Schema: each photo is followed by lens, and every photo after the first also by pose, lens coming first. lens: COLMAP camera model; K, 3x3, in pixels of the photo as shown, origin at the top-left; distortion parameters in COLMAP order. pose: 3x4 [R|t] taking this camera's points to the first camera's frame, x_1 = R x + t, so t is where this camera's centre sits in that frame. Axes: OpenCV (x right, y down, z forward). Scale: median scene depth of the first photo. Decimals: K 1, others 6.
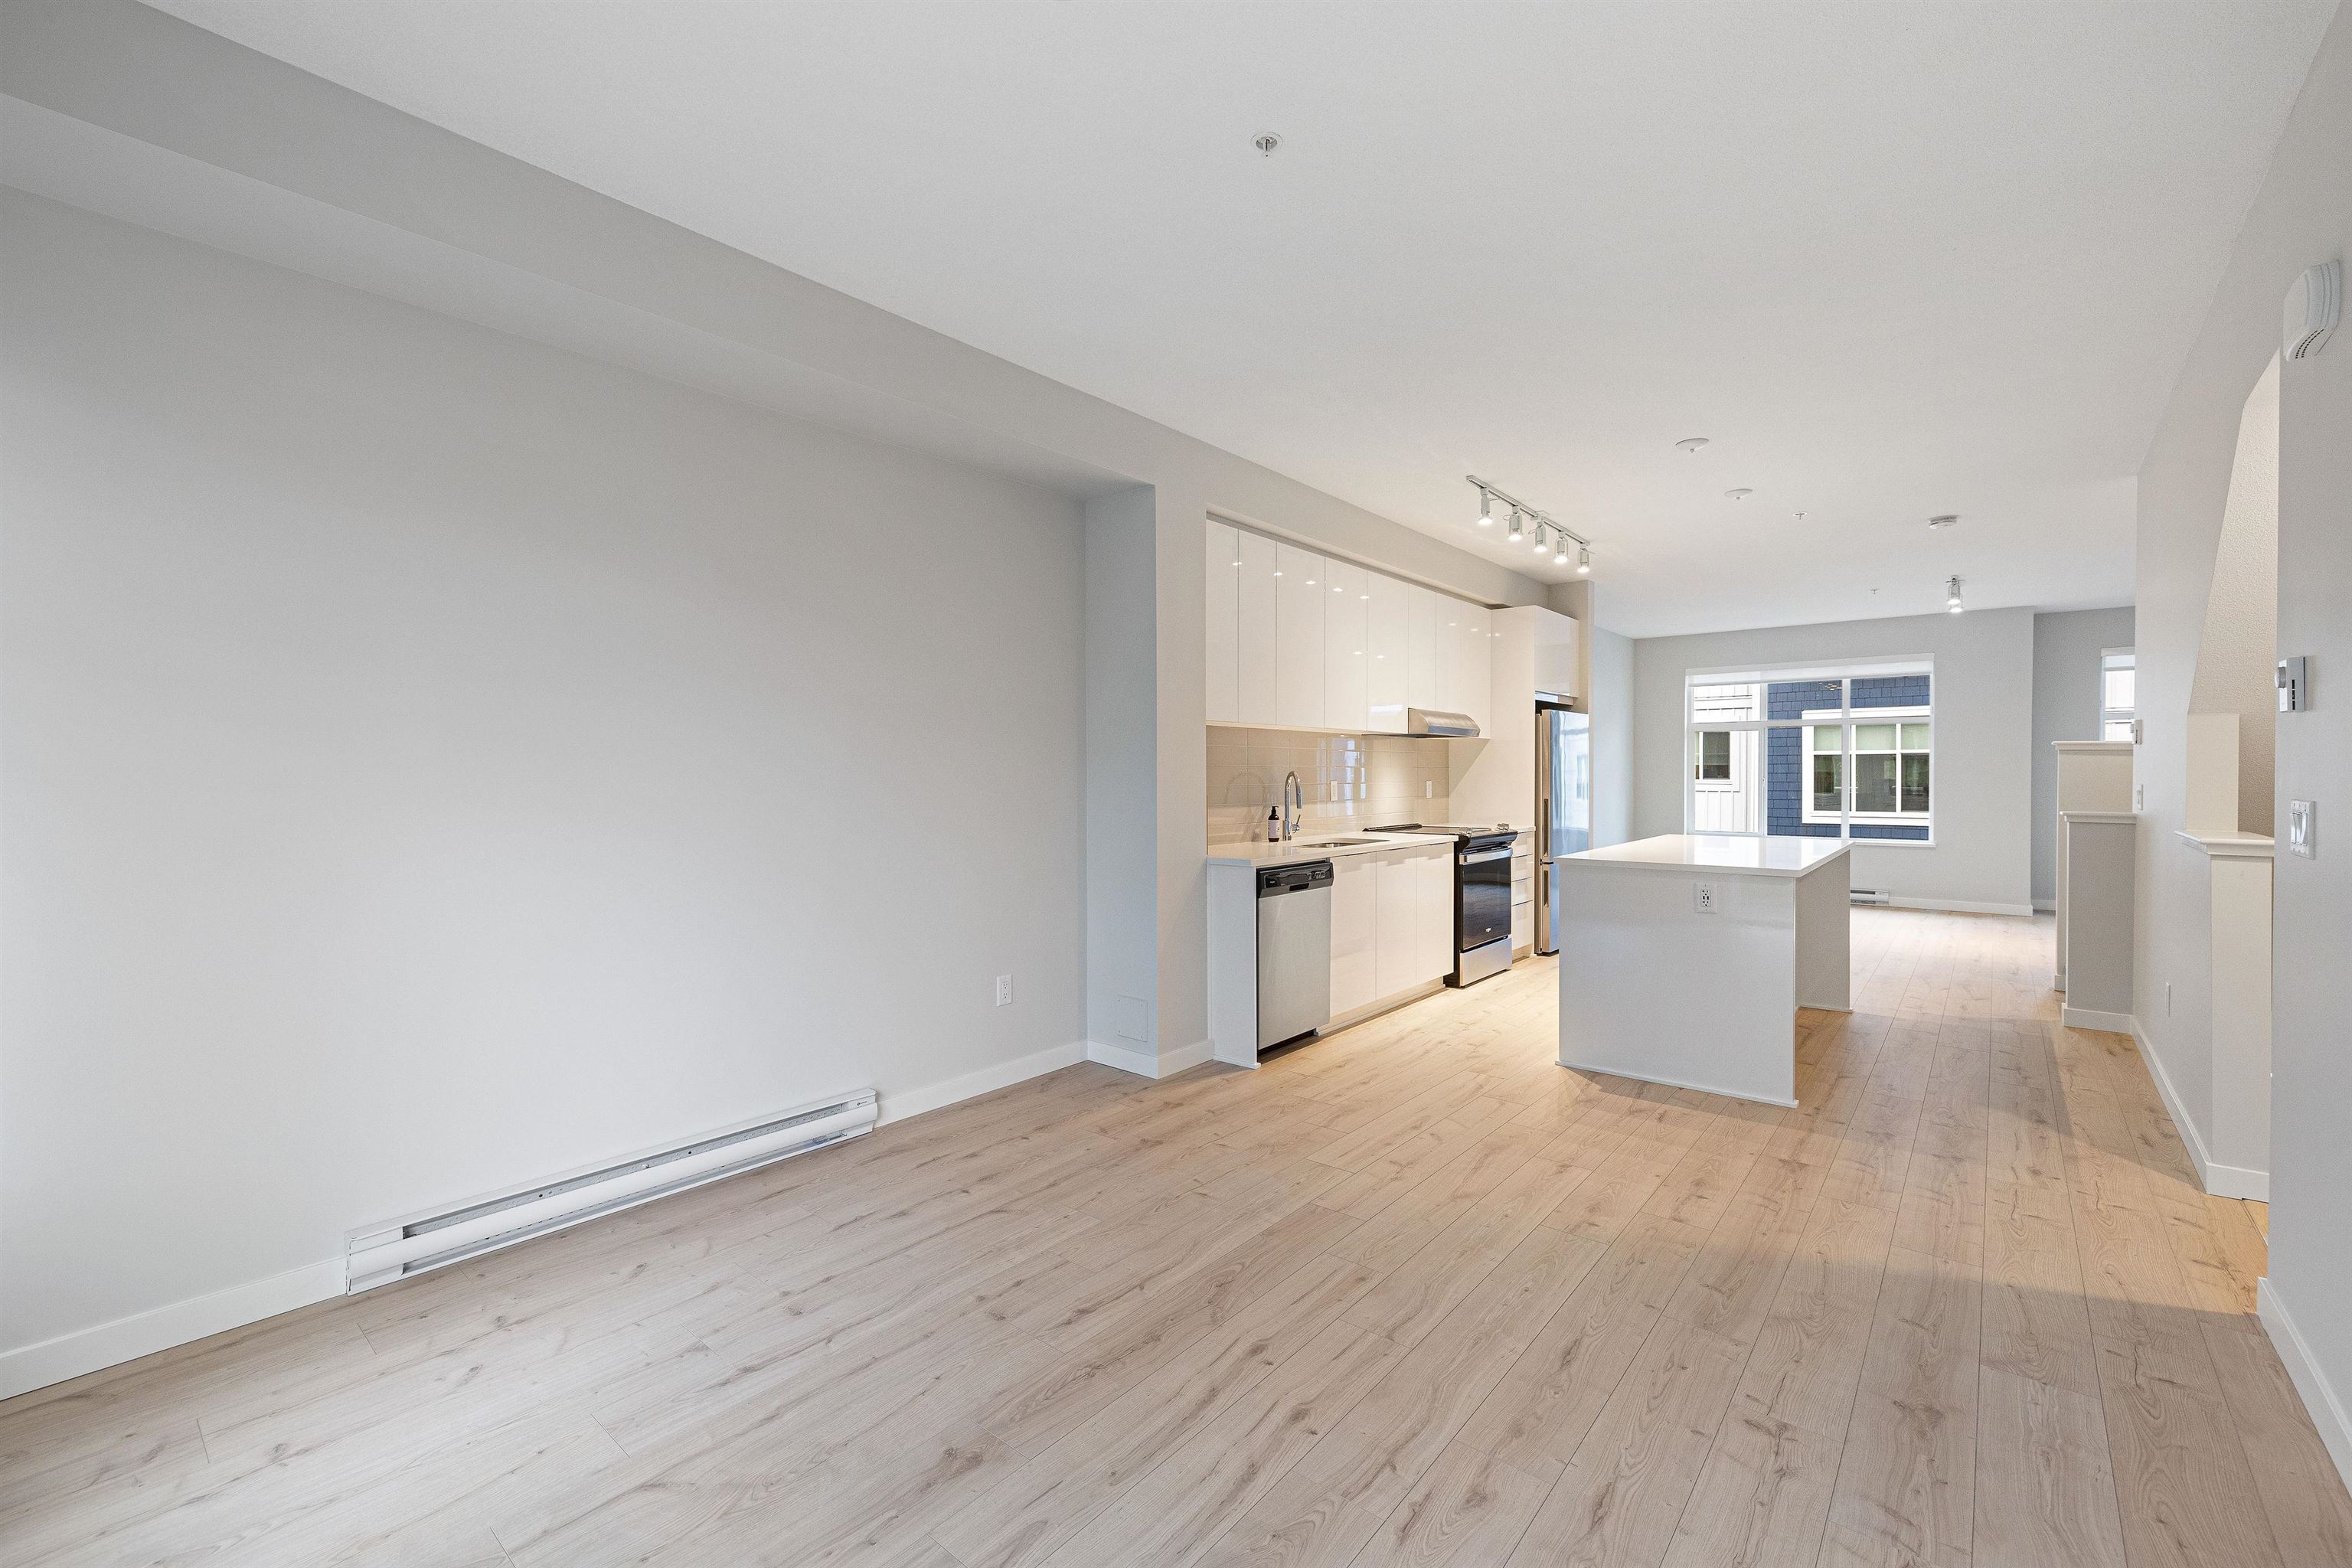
lens RADIAL K [[980.9, 0, 1172.8], [0, 980.9, 782.0], [0, 0, 1]] dist [-0.000595, -0.000341]
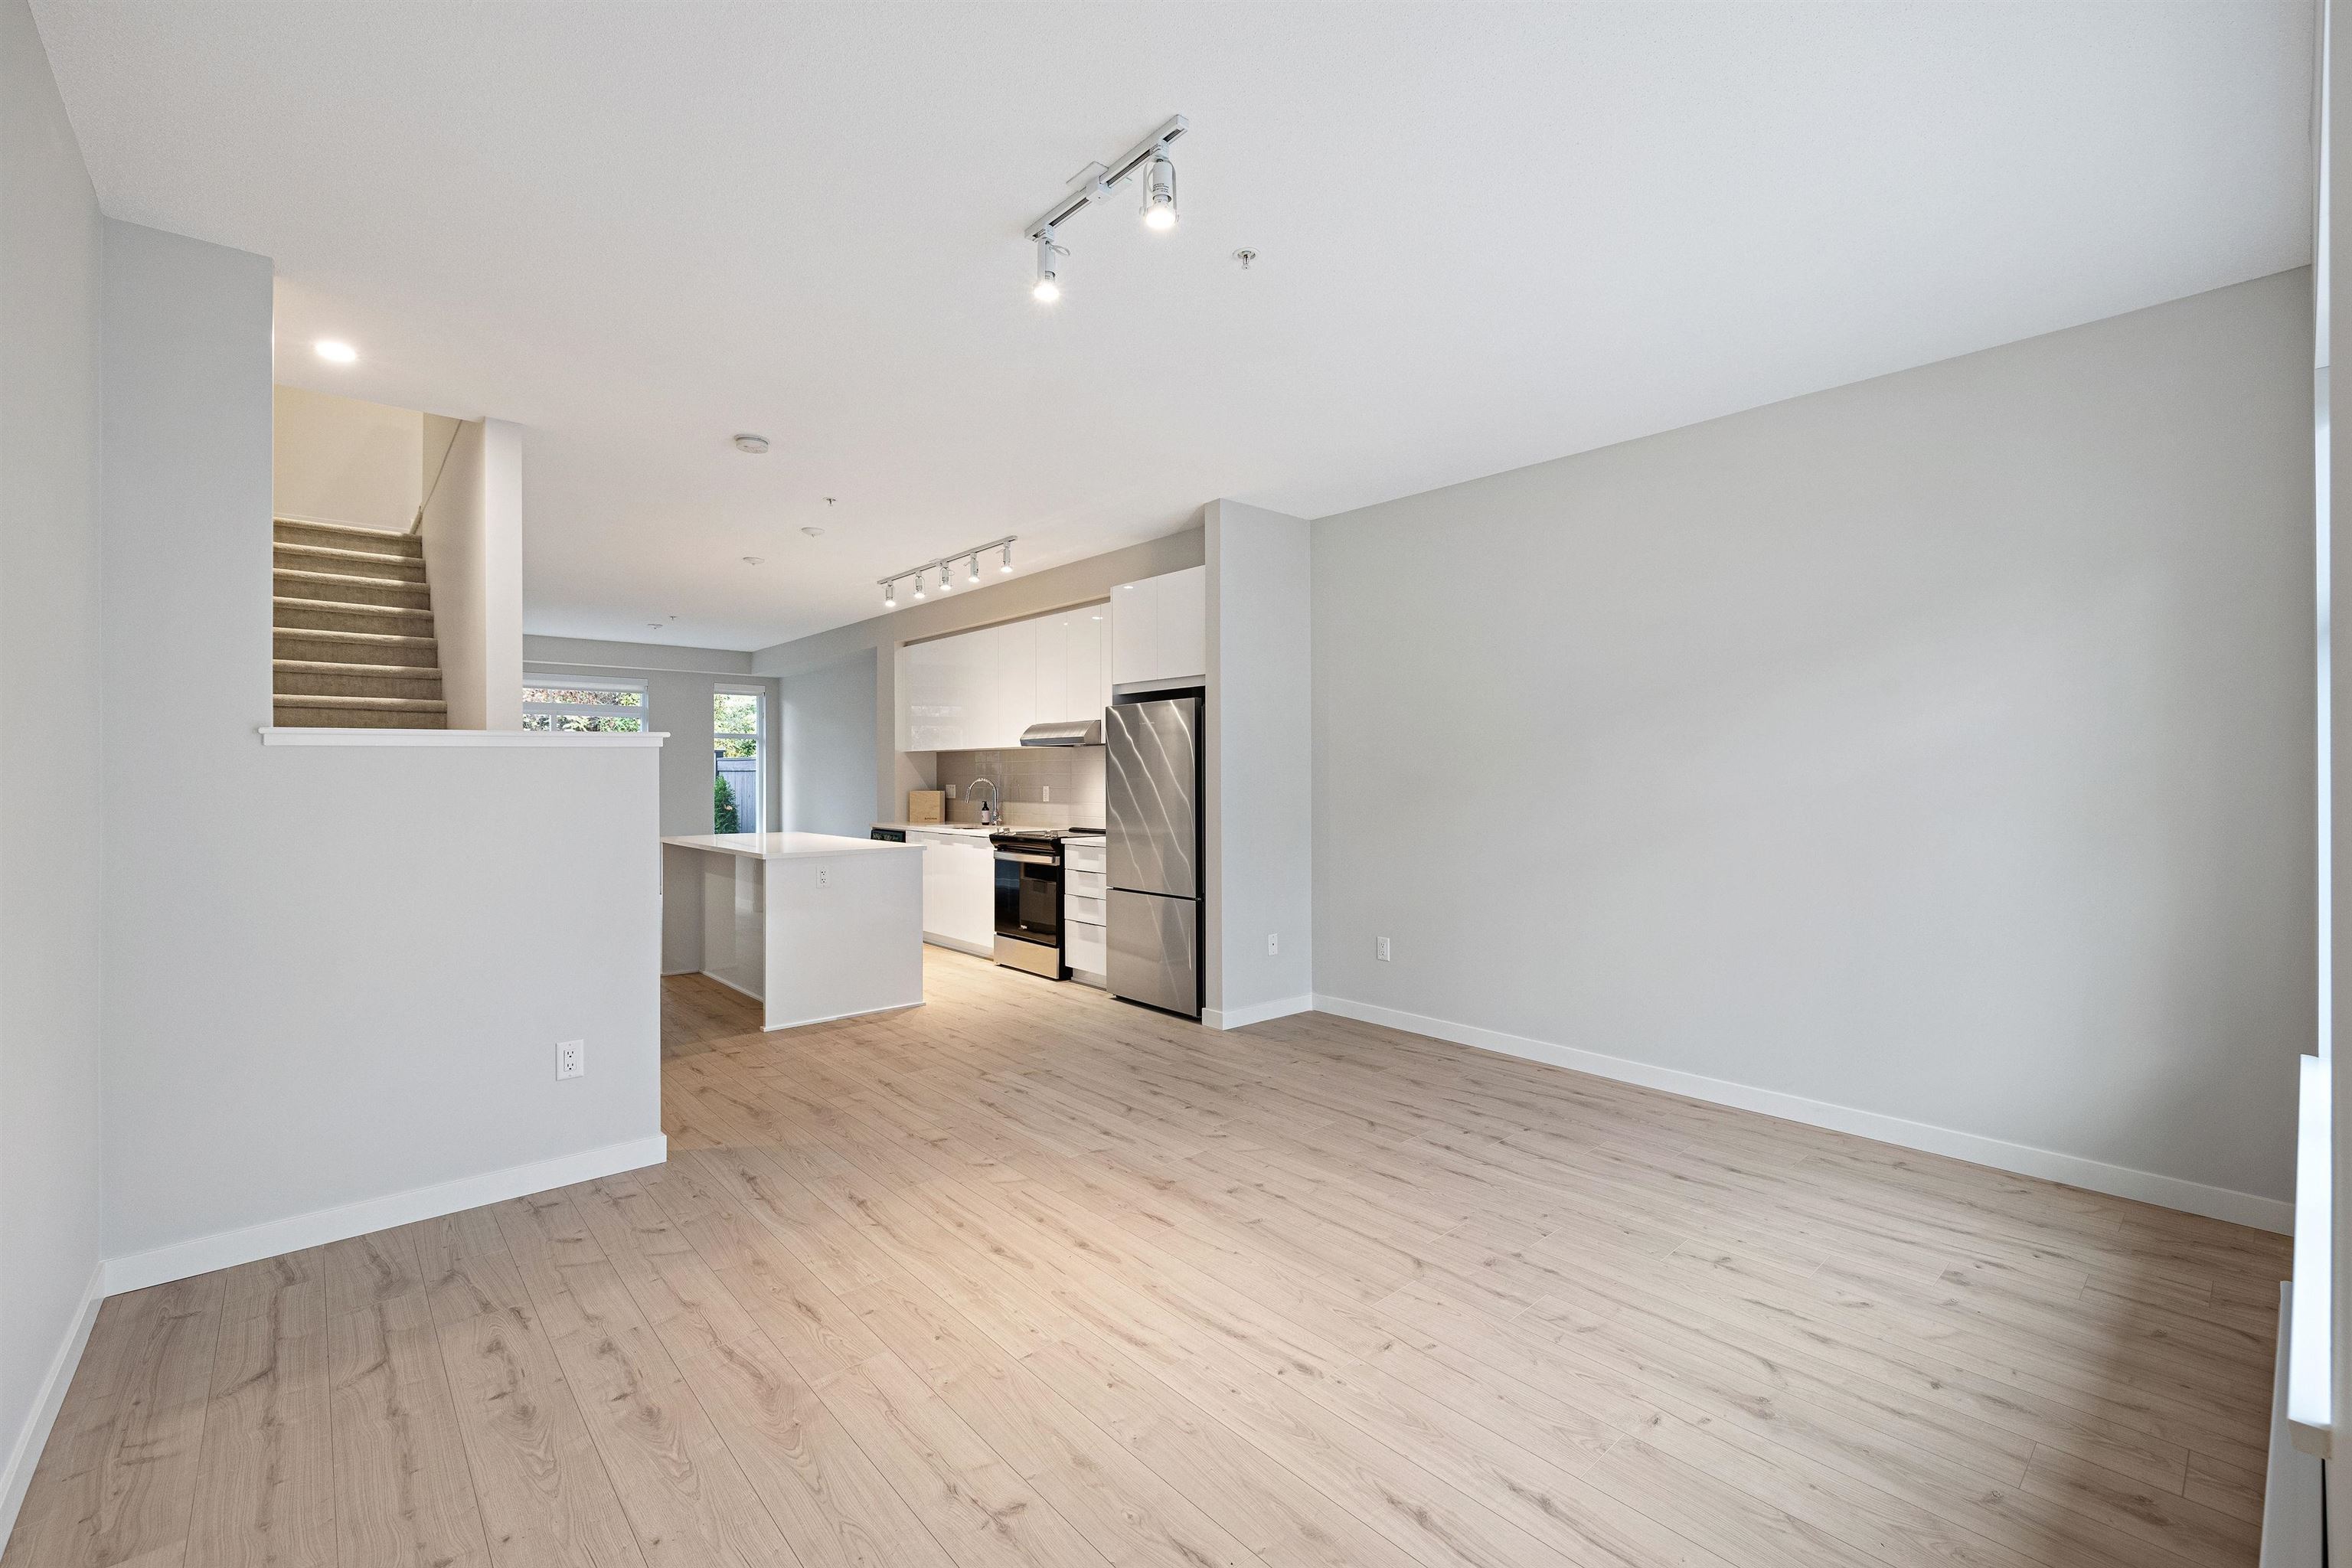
lens RADIAL K [[980.9, 0, 1172.8], [0, 980.9, 782.0], [0, 0, 1]] dist [-0.000595, -0.000341]
pose [[-0.146804, 0.006990, -0.989141, 1.871468], [-0.008809, 0.999926, 0.008374, -0.024378], [0.989126, 0.009943, -0.146731, 1.815937]]
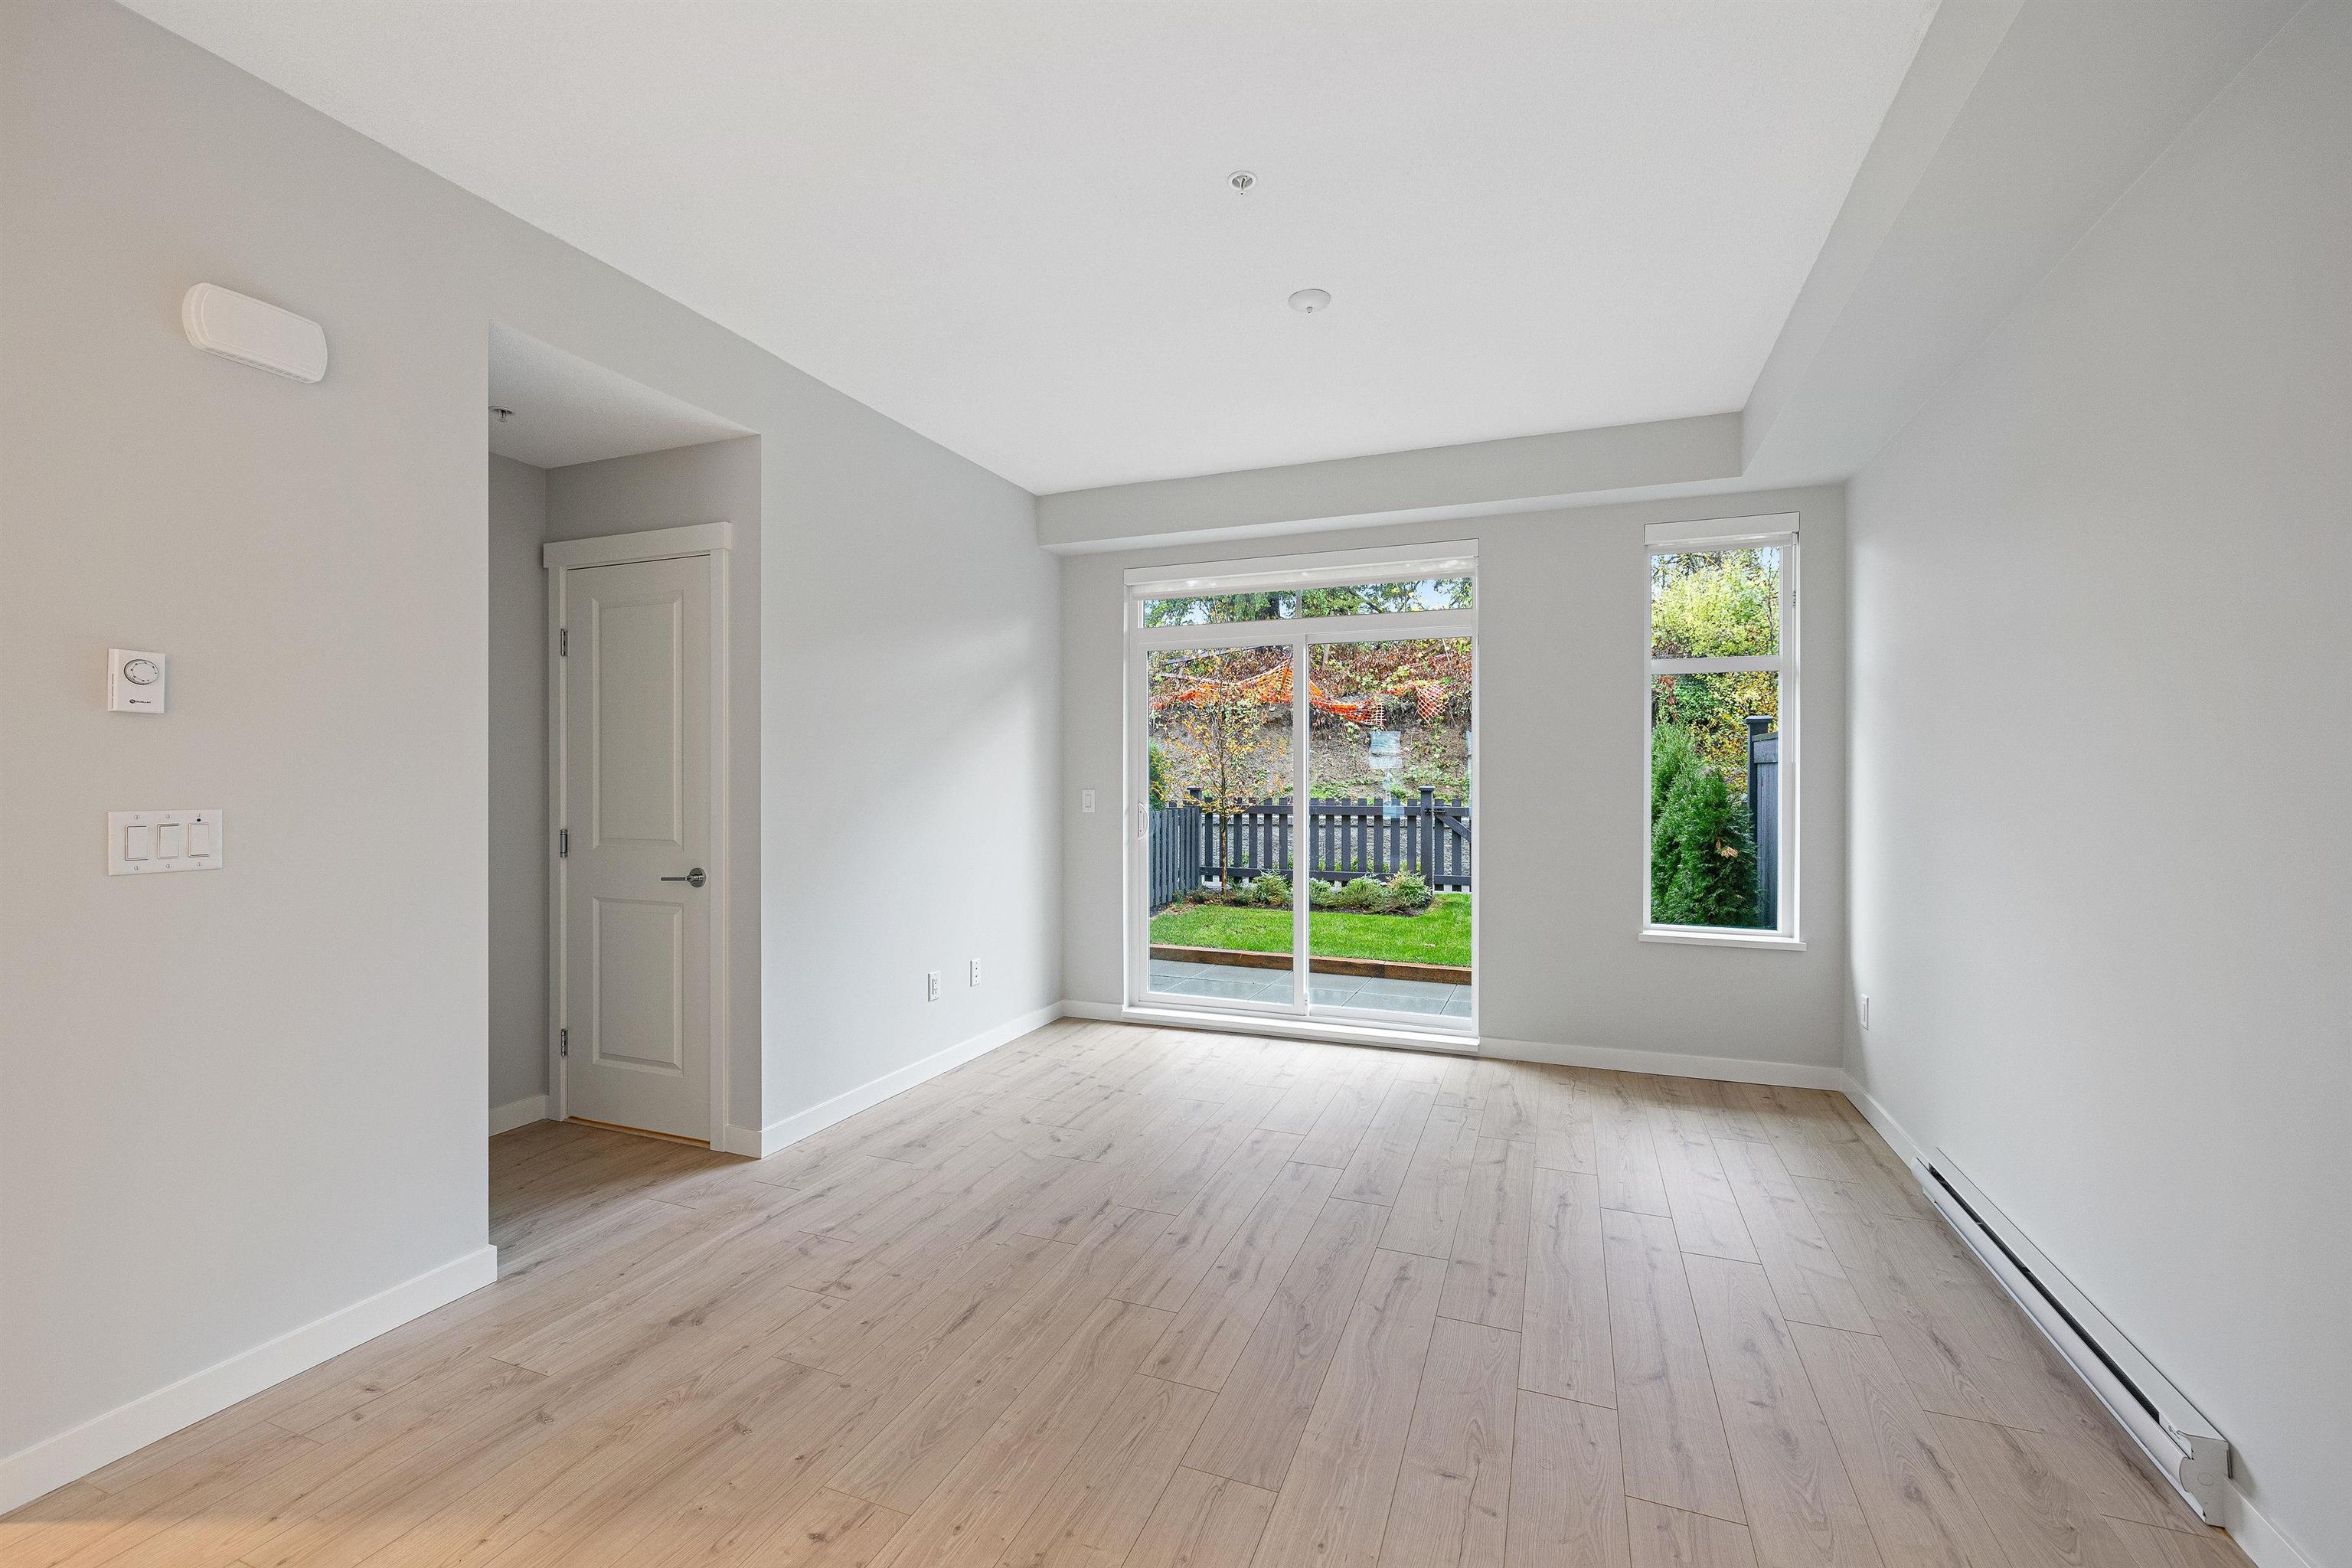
lens RADIAL K [[980.9, 0, 1172.8], [0, 980.9, 782.0], [0, 0, 1]] dist [-0.000595, -0.000341]
pose [[-0.947973, 0.001856, -0.318346, 0.259143], [-0.002232, 0.999920, 0.012476, -0.009852], [0.318344, 0.012538, -0.947892, 1.021995]]
